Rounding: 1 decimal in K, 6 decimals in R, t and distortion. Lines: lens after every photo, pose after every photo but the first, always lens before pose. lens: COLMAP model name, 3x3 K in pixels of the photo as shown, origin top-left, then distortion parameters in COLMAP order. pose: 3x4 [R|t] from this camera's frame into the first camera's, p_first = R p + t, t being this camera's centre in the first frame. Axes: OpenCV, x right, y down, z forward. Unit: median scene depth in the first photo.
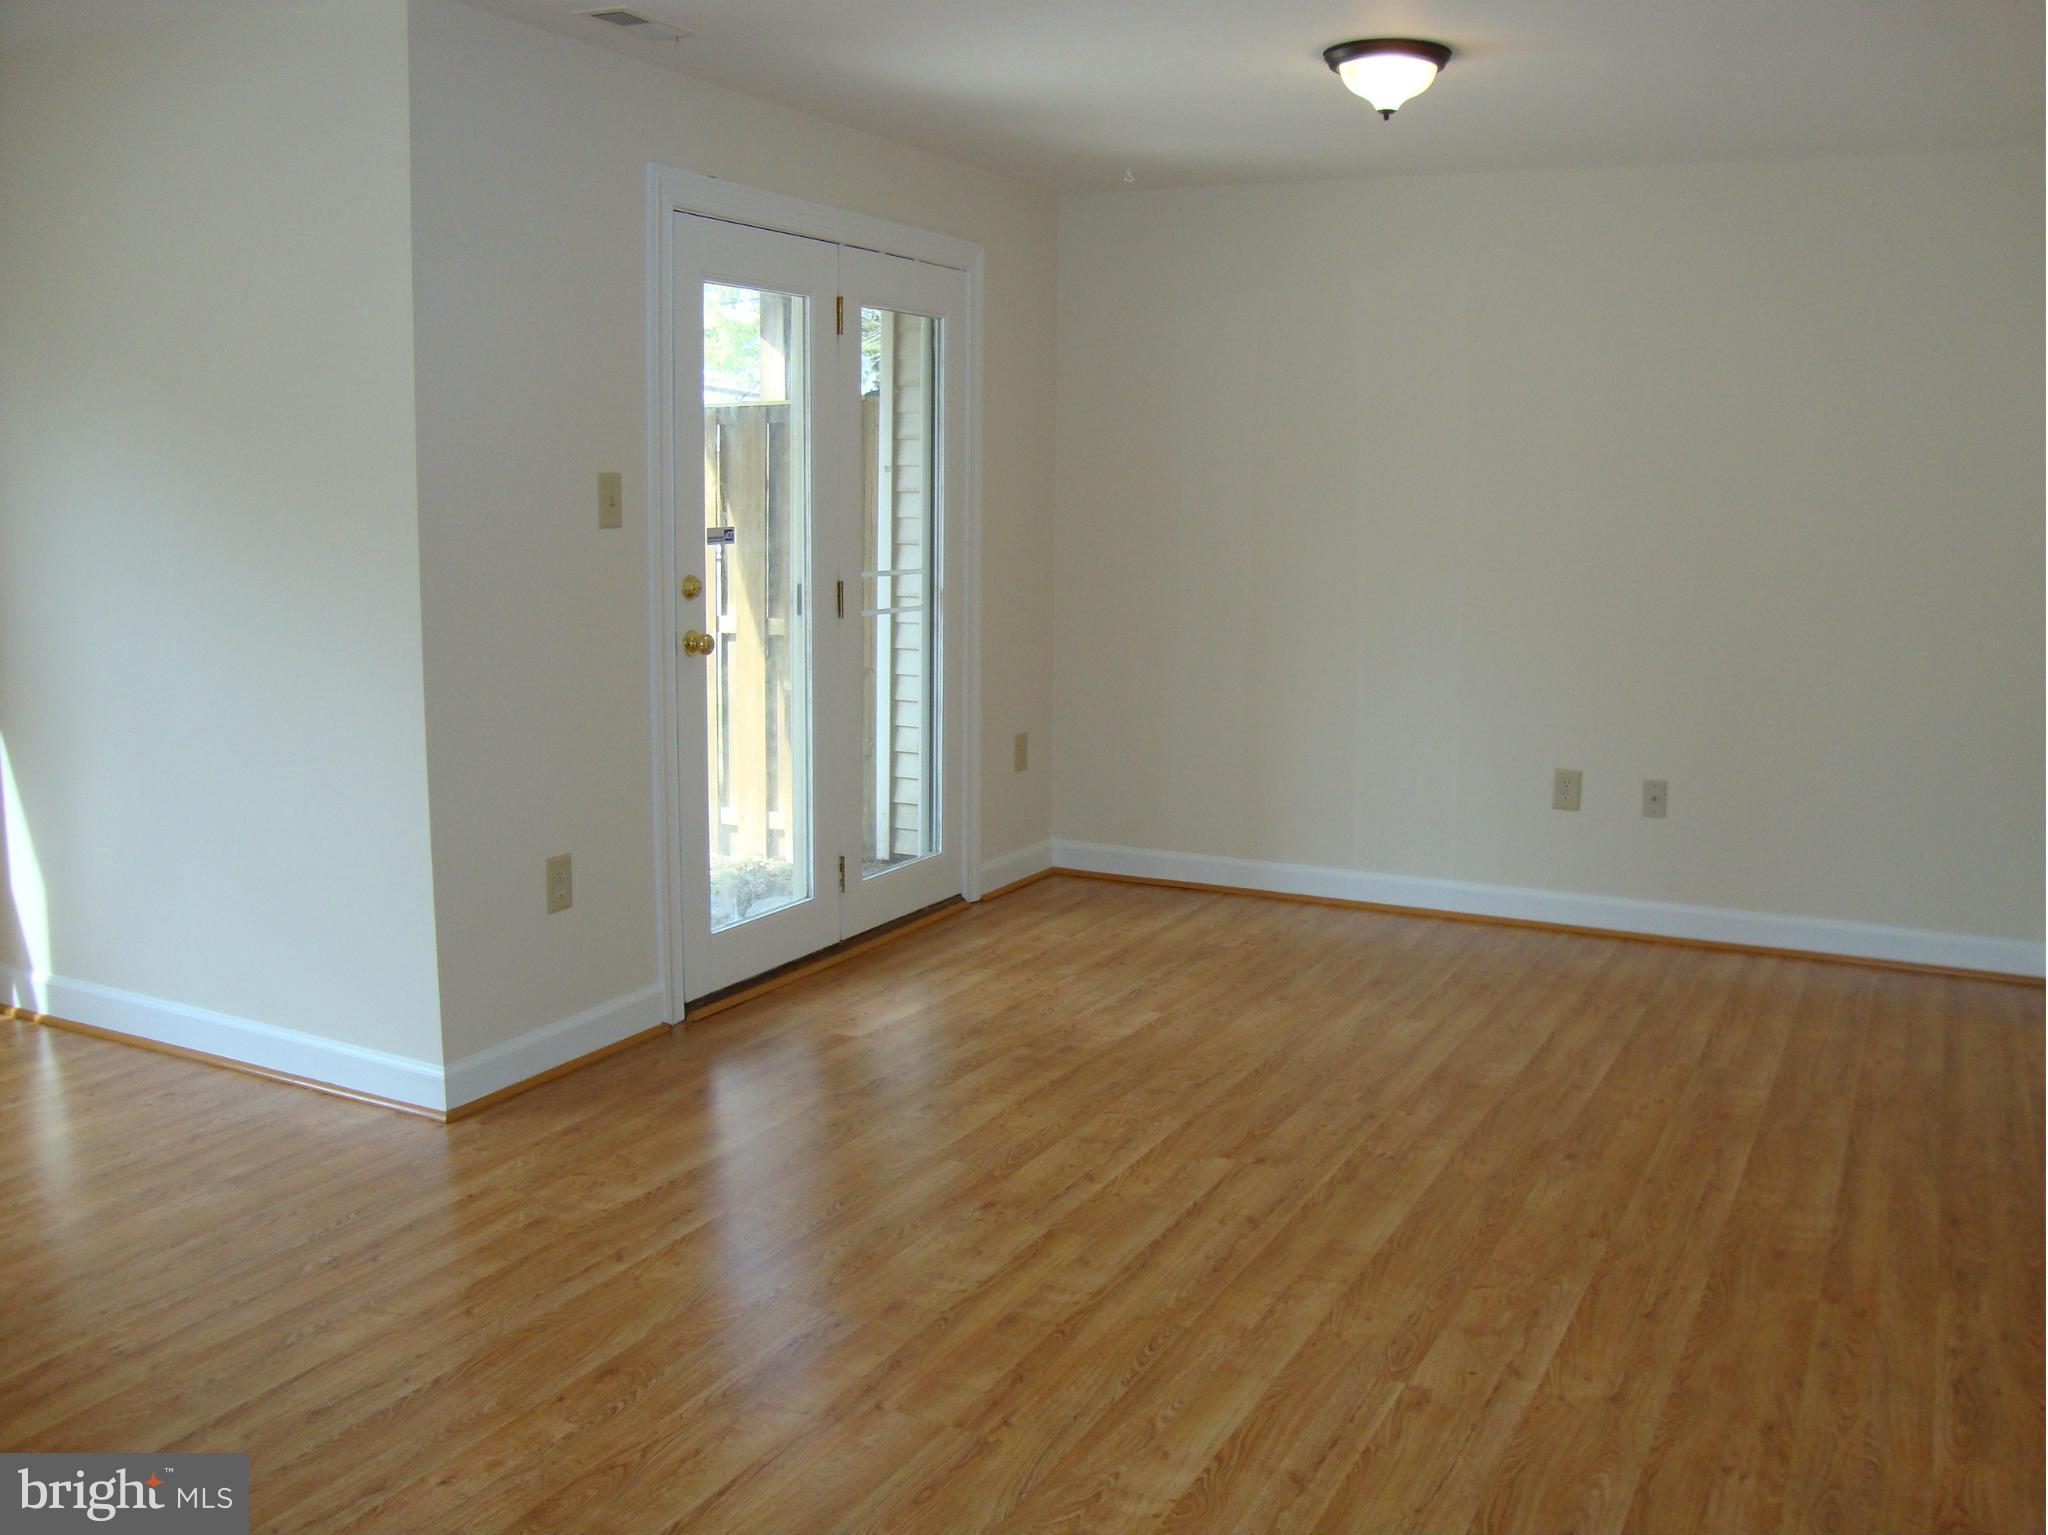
lens RADIAL K [[1814.3, 0, 1028.8], [0, 1814.3, 782.1], [0, 0, 1]] dist [-0.206672, 0.204561]
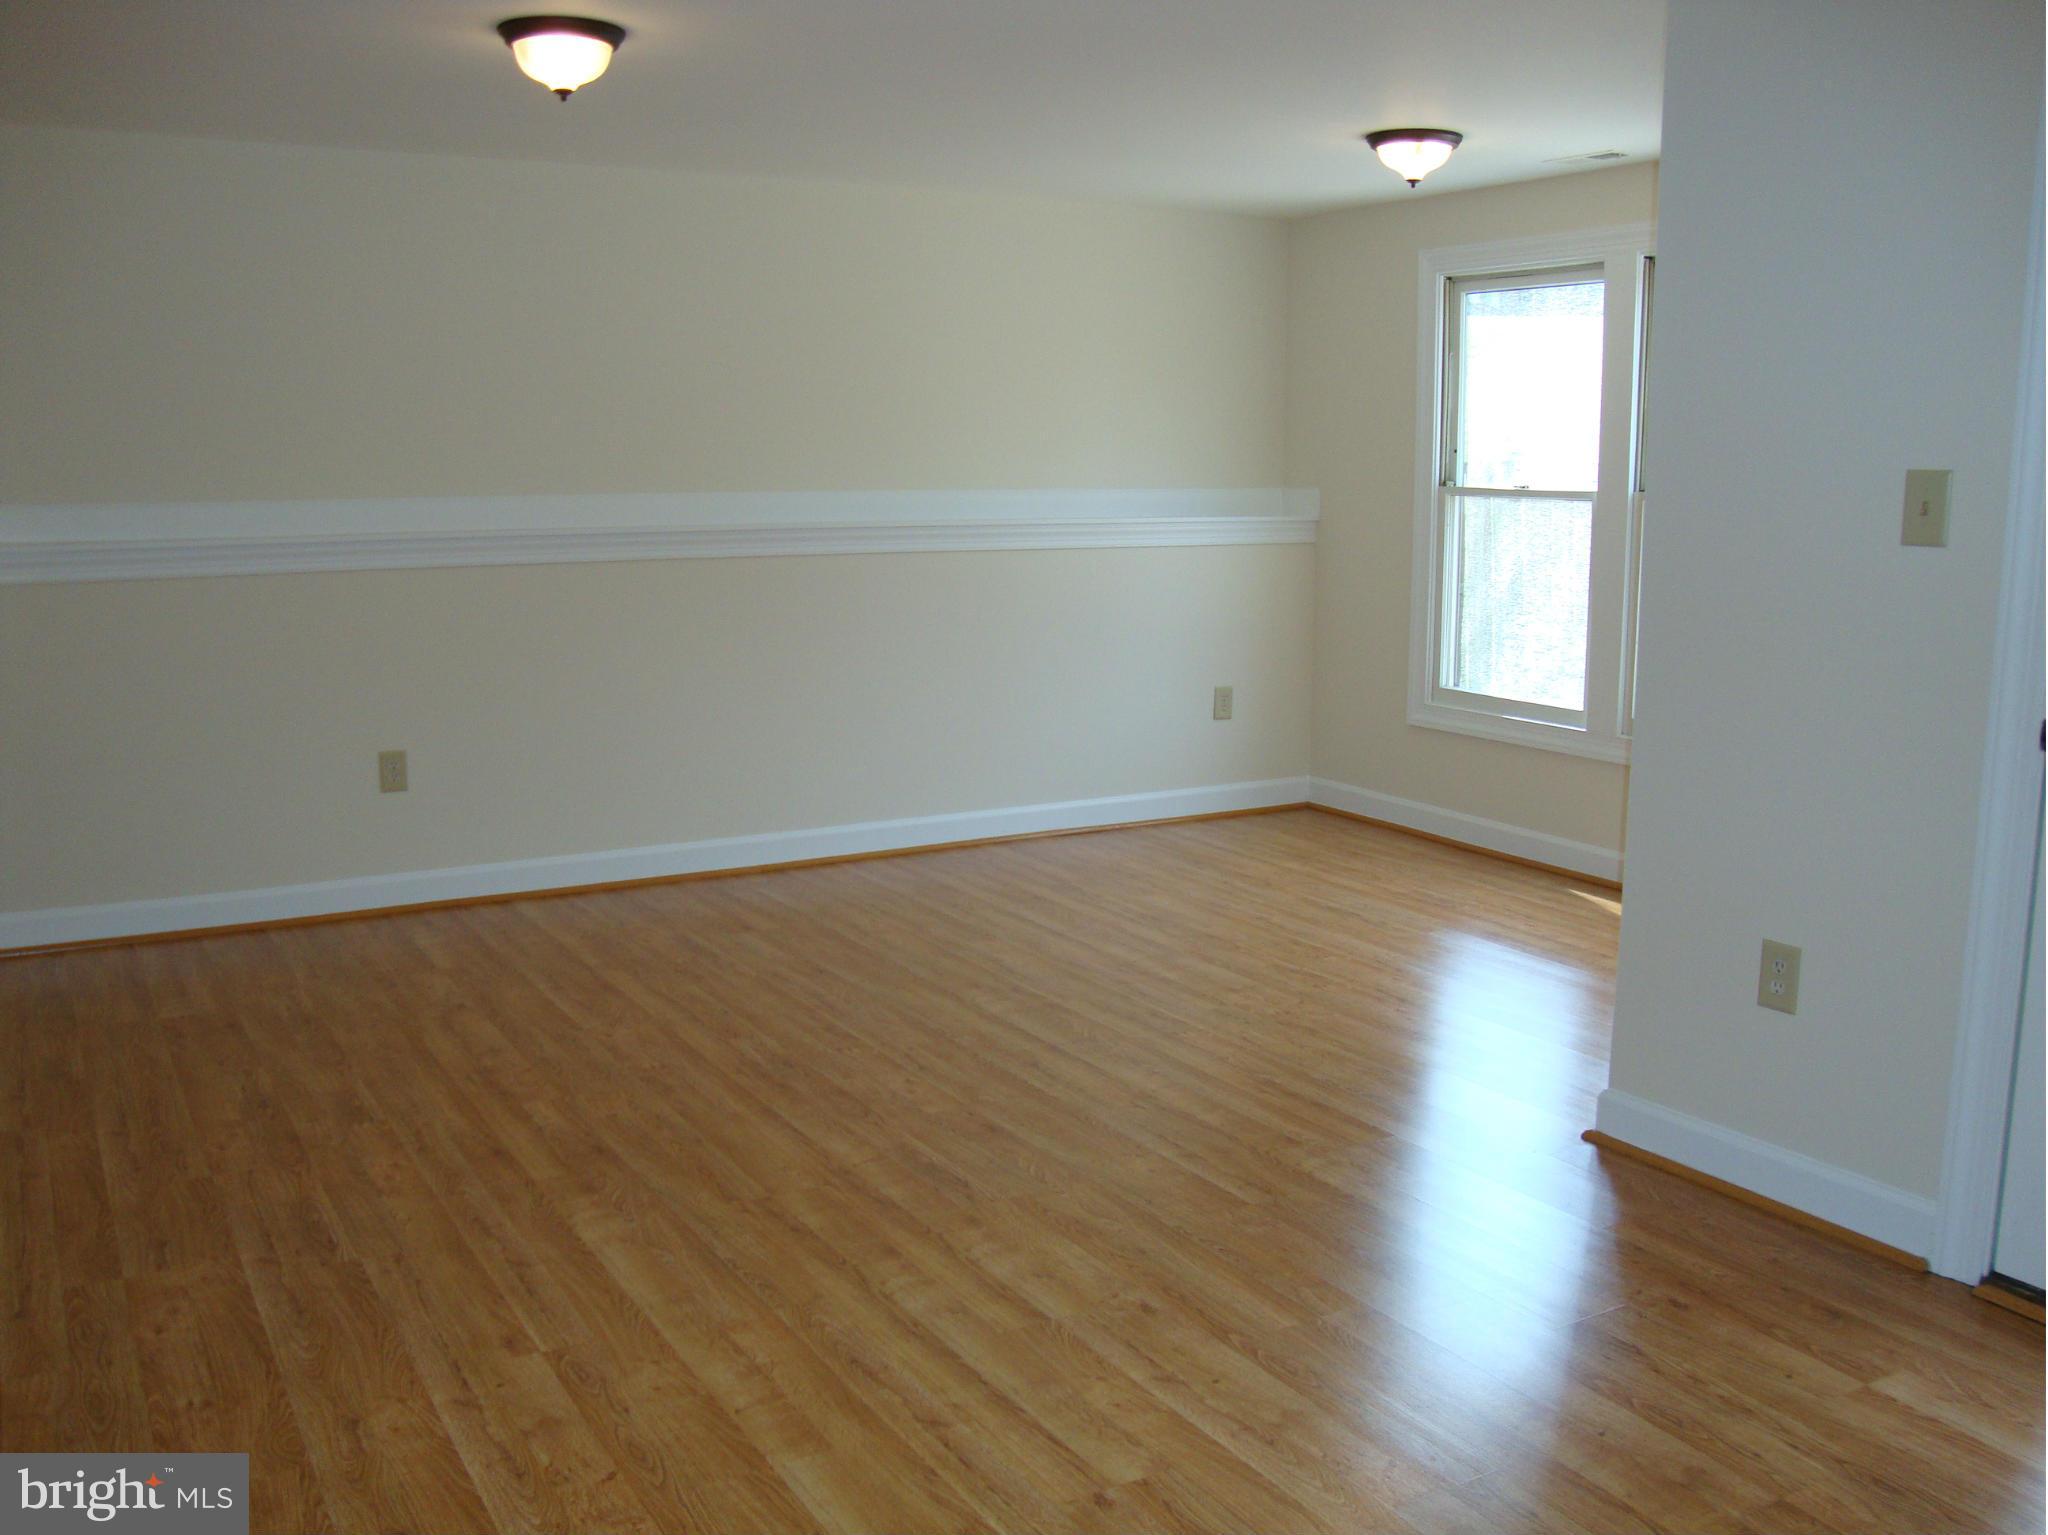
lens RADIAL K [[1814.3, 0, 1028.8], [0, 1814.3, 782.1], [0, 0, 1]] dist [-0.206672, 0.204561]
pose [[-0.525343, 0.132212, -0.840556, 0.822204], [-0.154354, 0.956657, 0.246944, -0.246484], [0.836773, 0.259474, -0.482165, 1.545826]]
